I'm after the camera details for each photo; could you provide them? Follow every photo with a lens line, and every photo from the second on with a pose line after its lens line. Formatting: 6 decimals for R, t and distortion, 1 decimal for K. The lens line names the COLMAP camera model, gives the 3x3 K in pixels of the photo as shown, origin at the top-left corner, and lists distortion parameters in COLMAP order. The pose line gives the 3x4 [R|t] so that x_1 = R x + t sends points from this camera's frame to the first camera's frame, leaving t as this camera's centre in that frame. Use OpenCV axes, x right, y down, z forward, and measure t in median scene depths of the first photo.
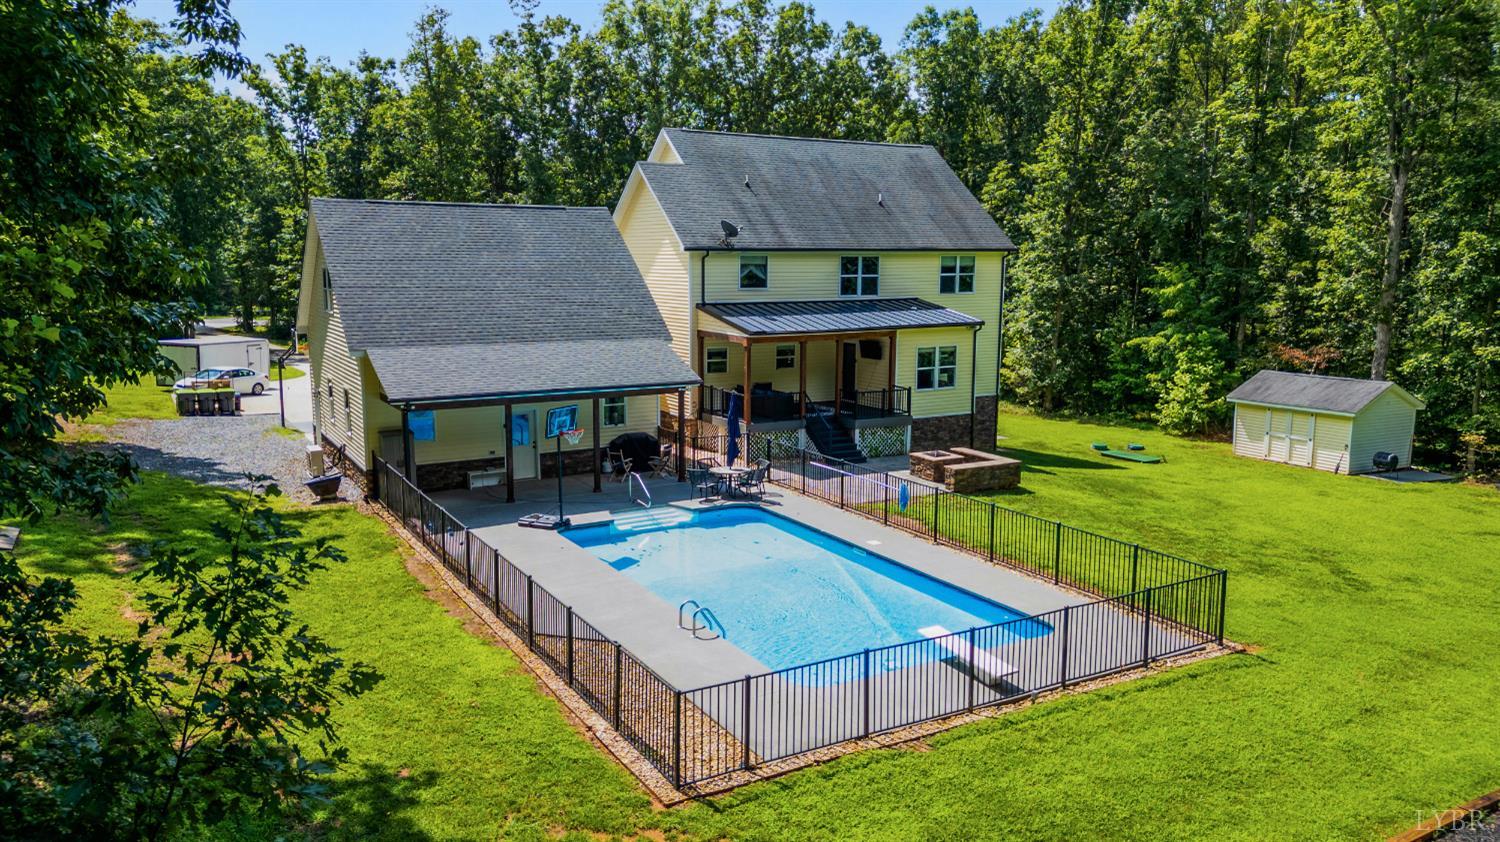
lens RADIAL K [[1054.8, 0, 750.0], [0, 1054.8, 421.0], [0, 0, 1]] dist [0.091708, -0.109375]
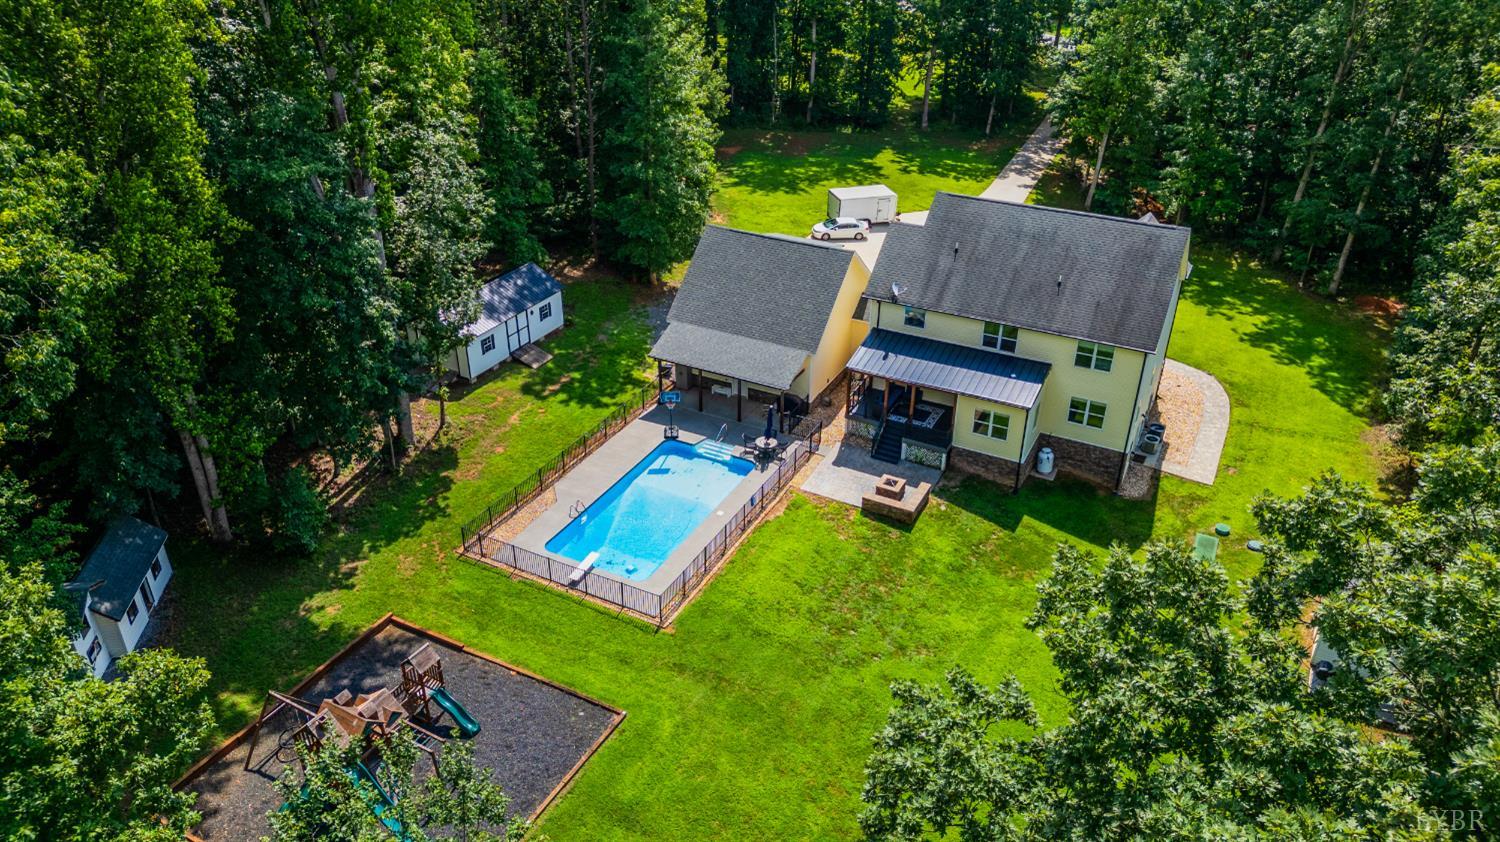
lens RADIAL K [[1035.1, 0, 750.0], [0, 1035.1, 421.0], [0, 0, 1]] dist [0.111631, -0.151316]
pose [[0.537079, 0.426045, -0.728033, 0.980942], [-0.131608, 0.894830, 0.426566, -0.585675], [0.833202, -0.133285, 0.536666, -0.018582]]
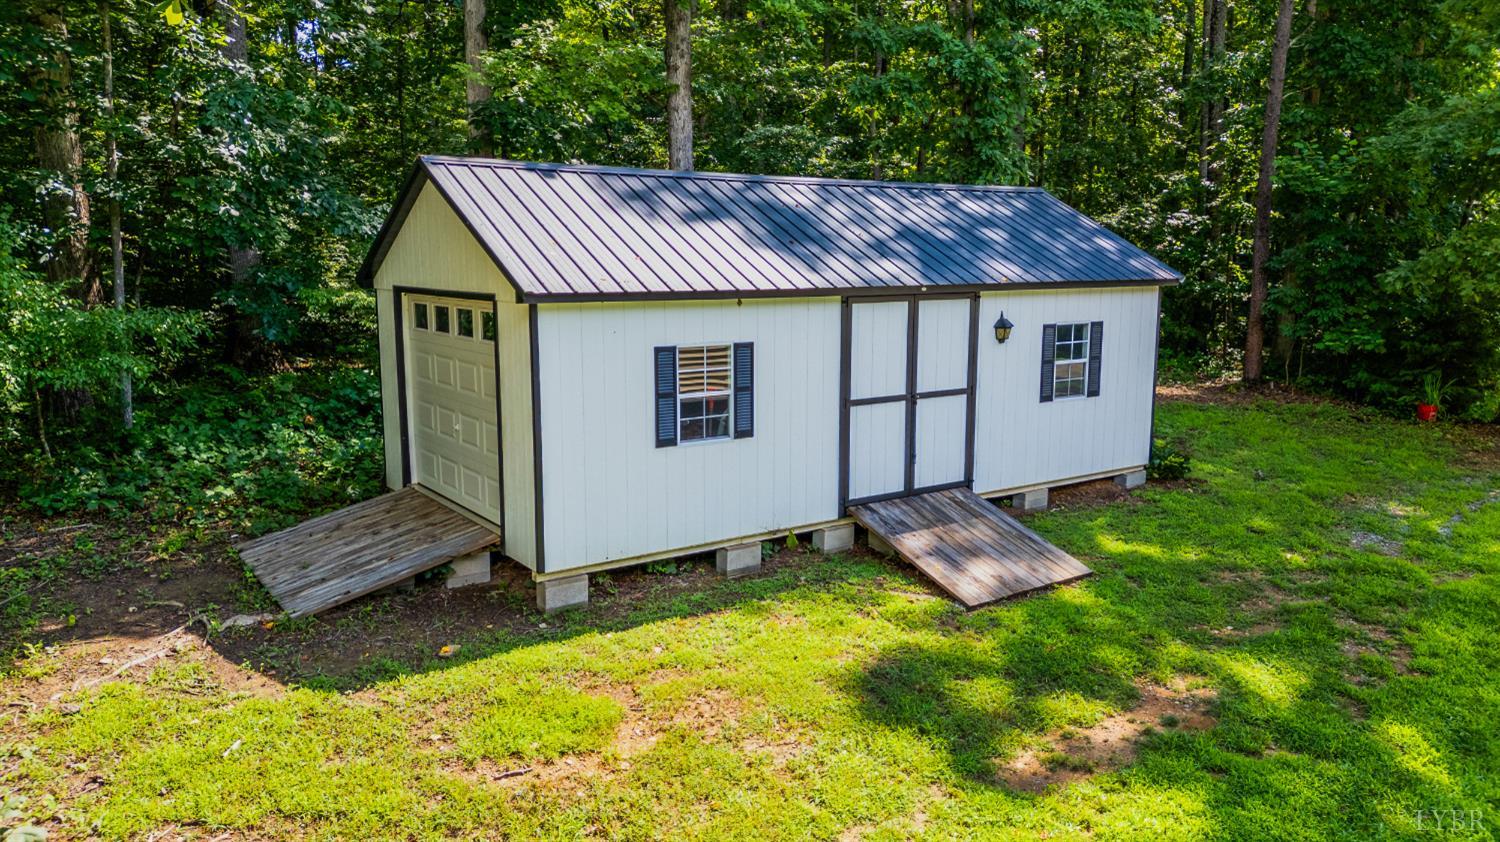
lens RADIAL K [[1048.7, 0, 750.0], [0, 1048.7, 421.0], [0, 0, 1]] dist [0.109065, -0.112306]
pose [[0.101305, 0.154117, -0.982845, -0.160514], [-0.153041, 0.978583, 0.137675, -0.001350], [0.983014, 0.136468, 0.122722, 0.487085]]
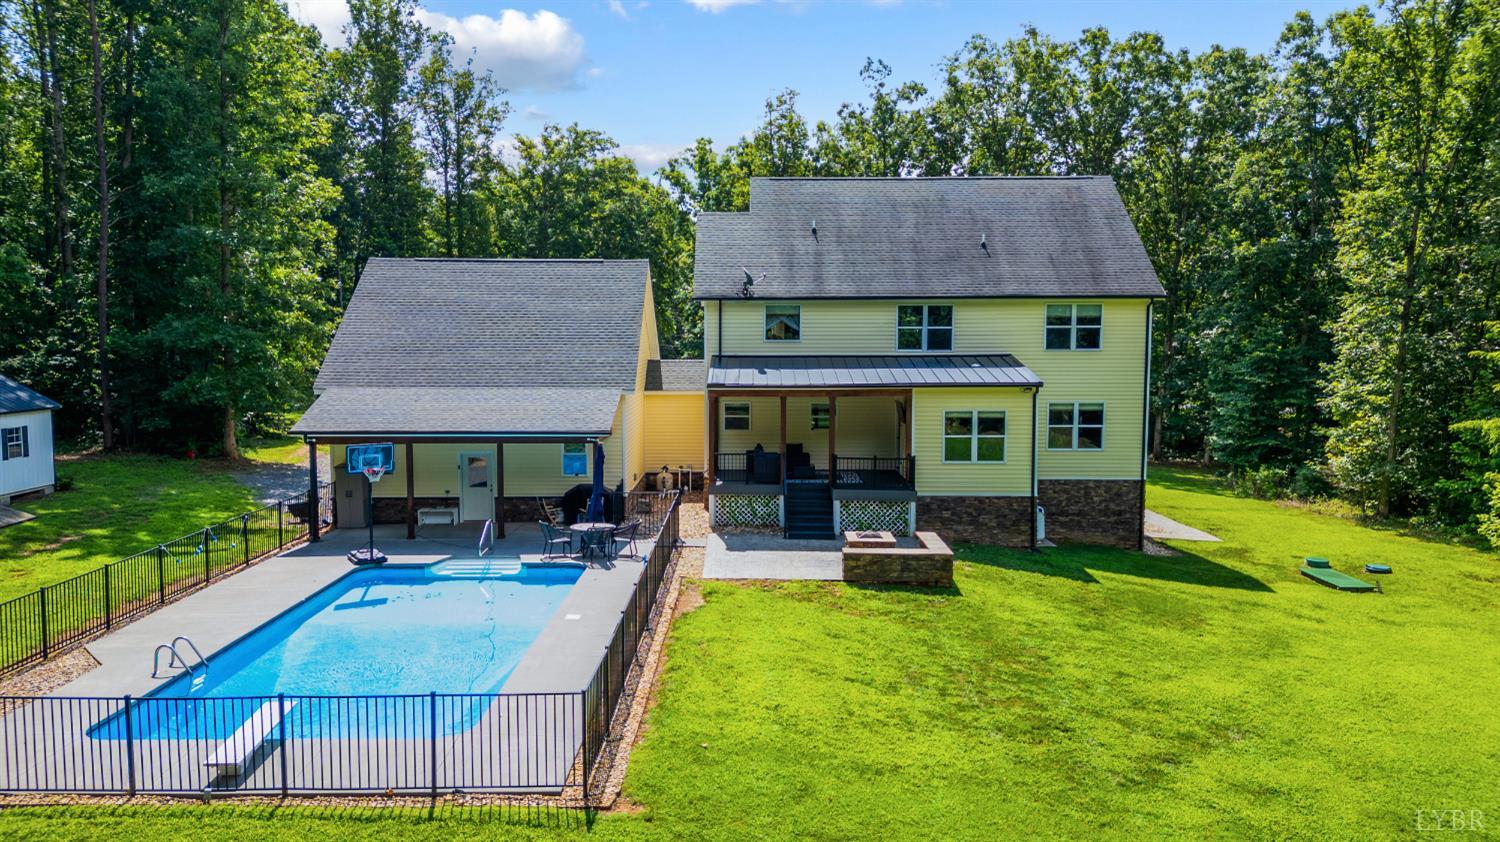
lens RADIAL K [[1054.8, 0, 750.0], [0, 1054.8, 421.0], [0, 0, 1]] dist [0.091708, -0.109375]
pose [[0.862704, 0.040599, -0.504076, 0.424688], [-0.075215, 0.995987, -0.048509, -0.008894], [0.500084, 0.079763, 0.862296, 0.192772]]
